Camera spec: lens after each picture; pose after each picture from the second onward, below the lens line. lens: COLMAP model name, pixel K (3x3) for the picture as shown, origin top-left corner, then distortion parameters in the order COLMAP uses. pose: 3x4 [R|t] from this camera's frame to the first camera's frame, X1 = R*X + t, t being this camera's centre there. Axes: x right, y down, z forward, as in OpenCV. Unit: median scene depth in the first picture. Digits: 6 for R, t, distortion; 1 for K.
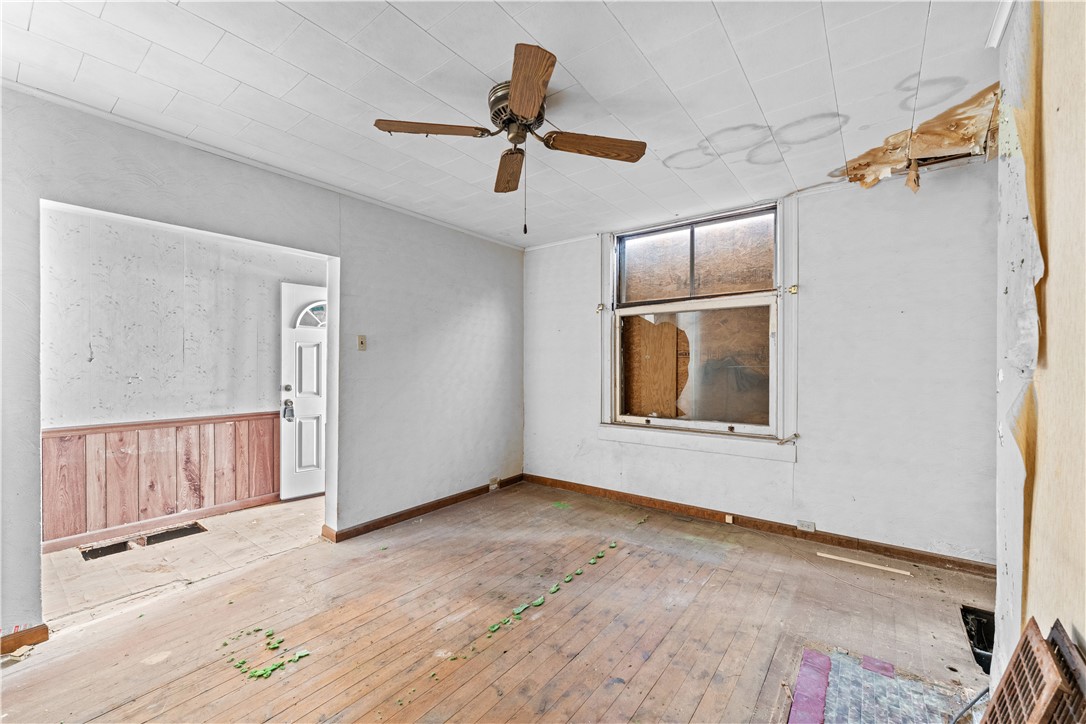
lens RADIAL K [[438.8, 0, 543.7], [0, 438.8, 366.7], [0, 0, 1]] dist [0.002325, -0.000130]
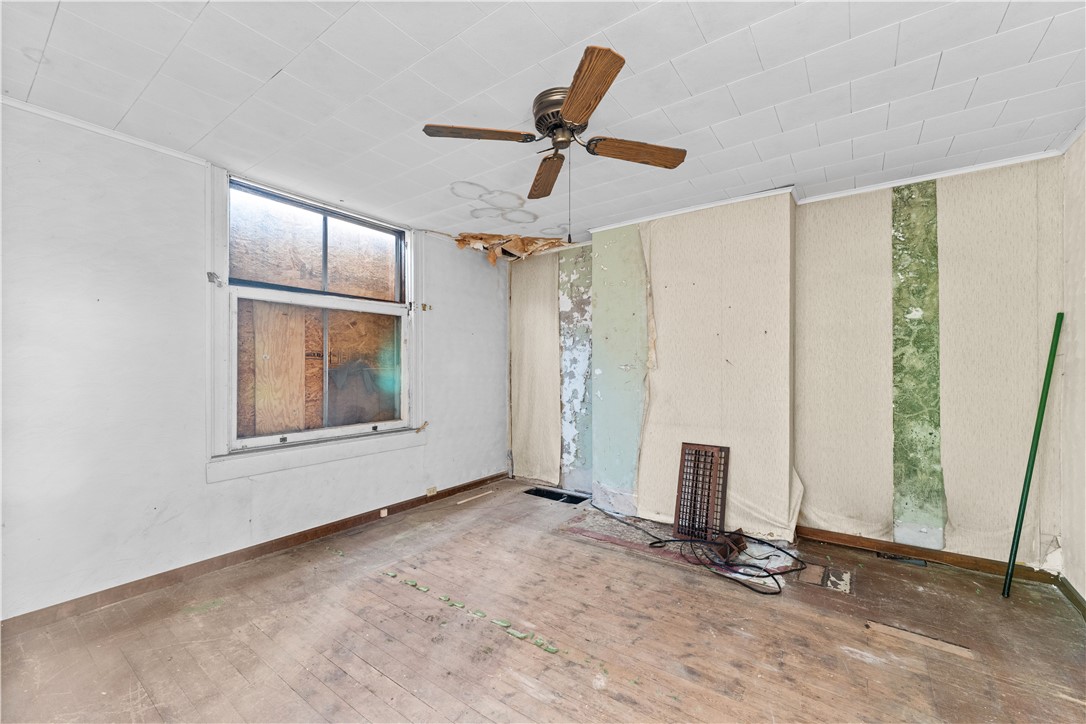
lens RADIAL K [[438.8, 0, 544.7], [0, 438.8, 369.6], [0, 0, 1]] dist [0.002325, -0.000130]
pose [[-0.032510, -0.005387, 0.999457, -0.710967], [0.003460, 0.999979, 0.005502, -0.003057], [-0.999465, 0.003637, -0.032491, 0.712232]]
